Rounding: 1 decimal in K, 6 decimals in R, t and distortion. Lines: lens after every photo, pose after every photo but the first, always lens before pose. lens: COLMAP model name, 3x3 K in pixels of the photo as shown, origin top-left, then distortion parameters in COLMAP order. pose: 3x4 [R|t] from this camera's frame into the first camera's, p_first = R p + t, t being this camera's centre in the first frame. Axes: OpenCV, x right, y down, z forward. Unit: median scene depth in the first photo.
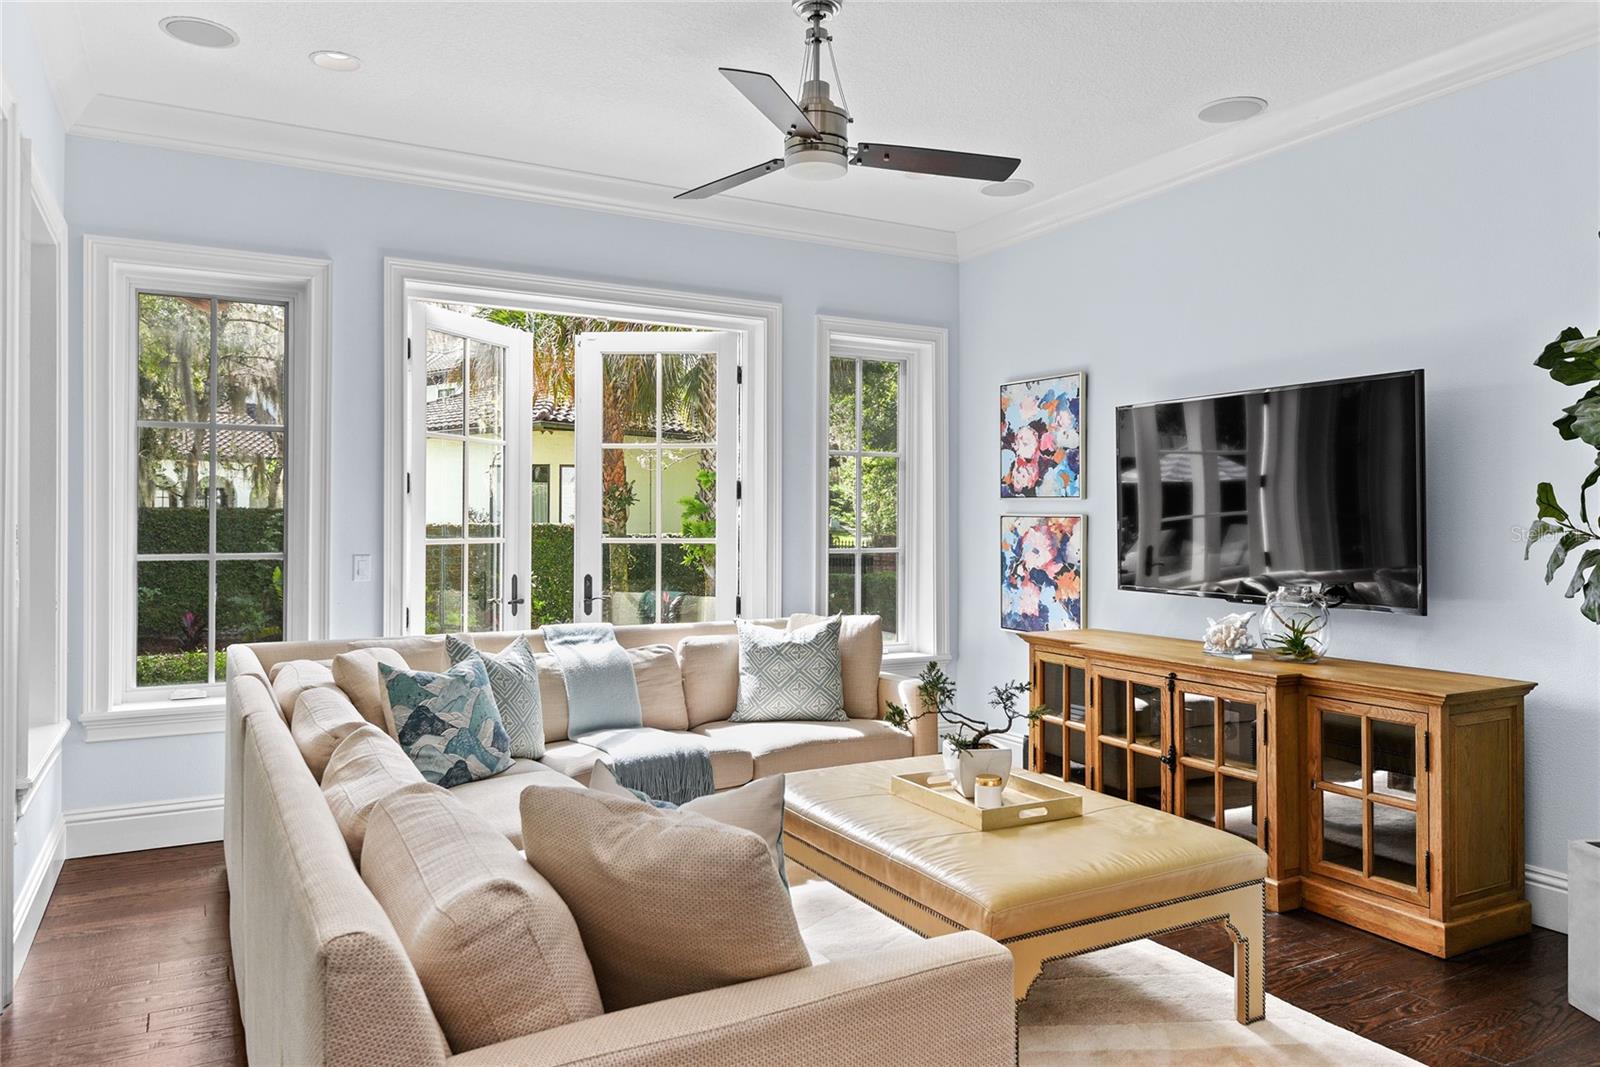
lens RADIAL K [[1083.5, 0, 798.3], [0, 1083.5, 526.3], [0, 0, 1]] dist [-0.003701, -0.000130]
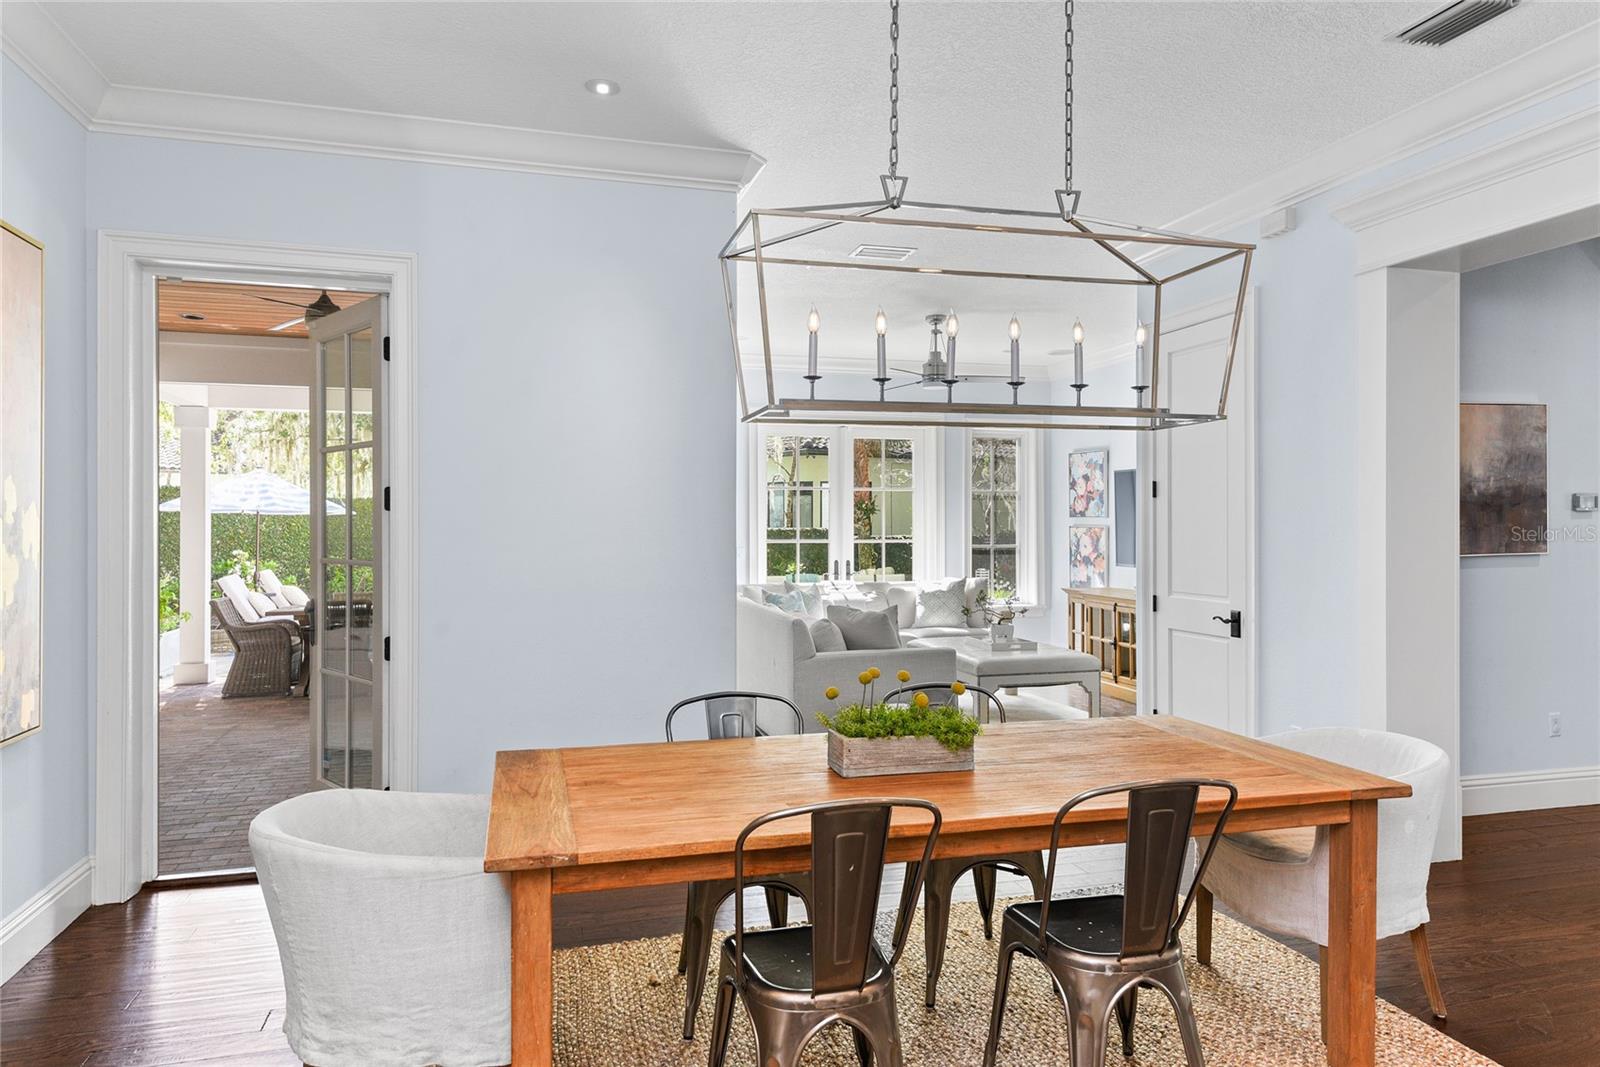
lens RADIAL K [[1067.5, 0, 800.8], [0, 1067.5, 532.7], [0, 0, 1]] dist [-0.002509, -0.000103]
pose [[0.973587, -0.003098, -0.228294, 0.162483], [0.004269, 0.999980, 0.004639, -0.010119], [0.228275, -0.005491, 0.973581, -0.848794]]
